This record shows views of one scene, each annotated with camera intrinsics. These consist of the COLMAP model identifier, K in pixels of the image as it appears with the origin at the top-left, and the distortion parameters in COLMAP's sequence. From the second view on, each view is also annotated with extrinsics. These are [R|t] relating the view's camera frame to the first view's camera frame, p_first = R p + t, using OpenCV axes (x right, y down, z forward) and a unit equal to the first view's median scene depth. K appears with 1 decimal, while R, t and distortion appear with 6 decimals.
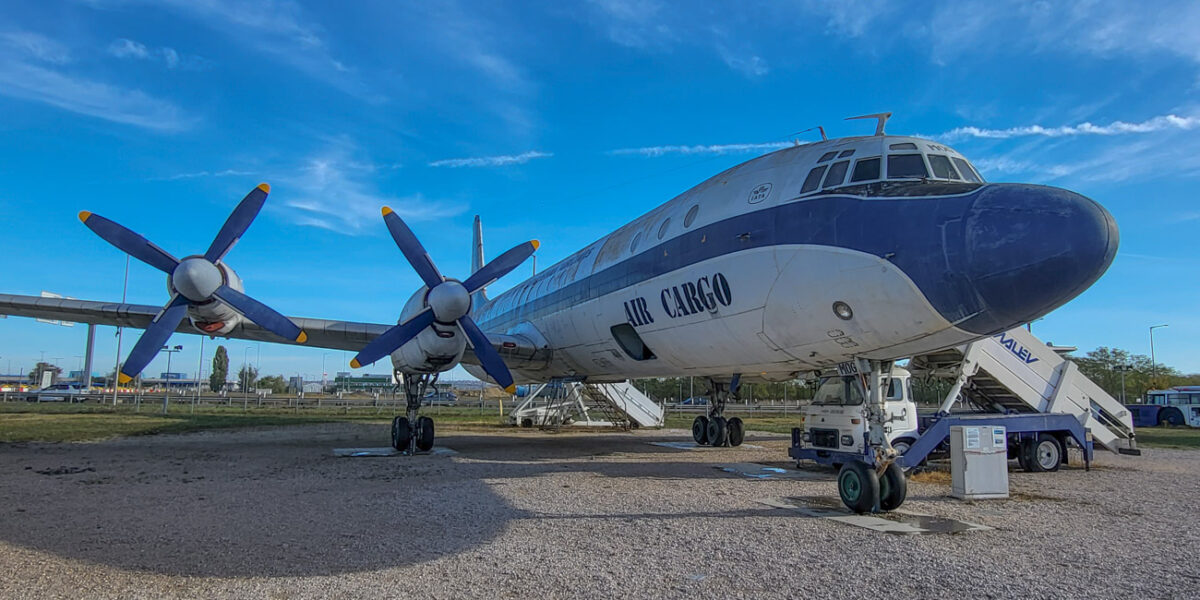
lens RADIAL K [[954.7, 0, 600.0], [0, 954.7, 300.0], [0, 0, 1]] dist [-0.036006, 0.045185]
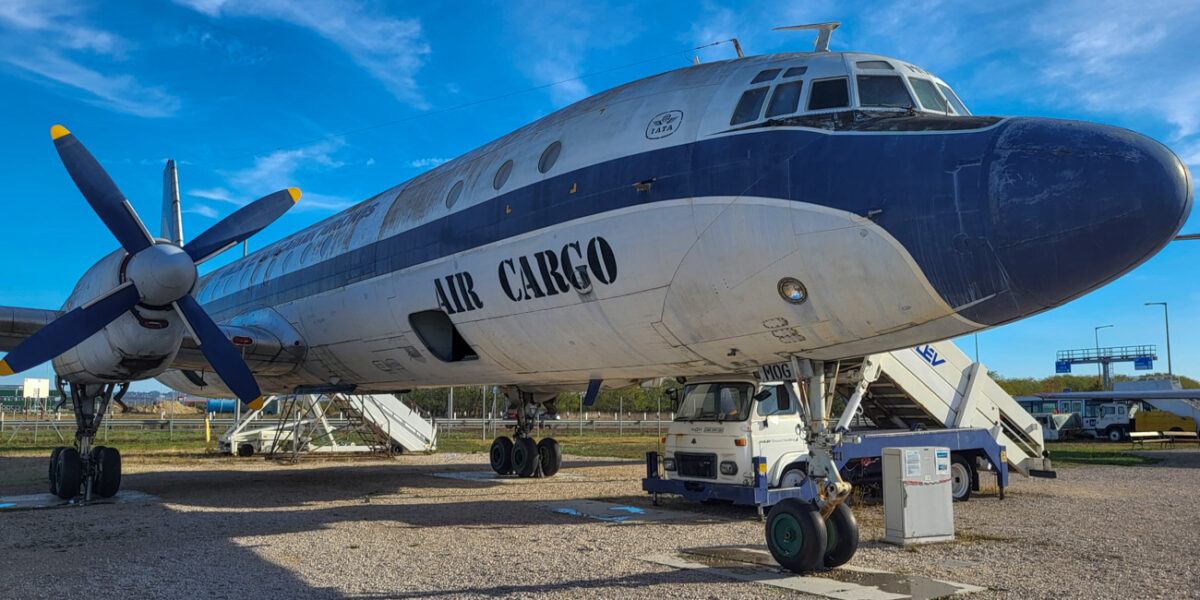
lens RADIAL K [[1171.8, 0, 625.0], [0, 1171.8, 297.2], [0, 0, 1]] dist [0.039078, -0.012195]
pose [[0.964989, 0.013425, 0.261948, -0.061201], [-0.015137, 0.999875, 0.004518, 0.008887], [-0.261854, -0.008325, 0.965071, 0.119435]]
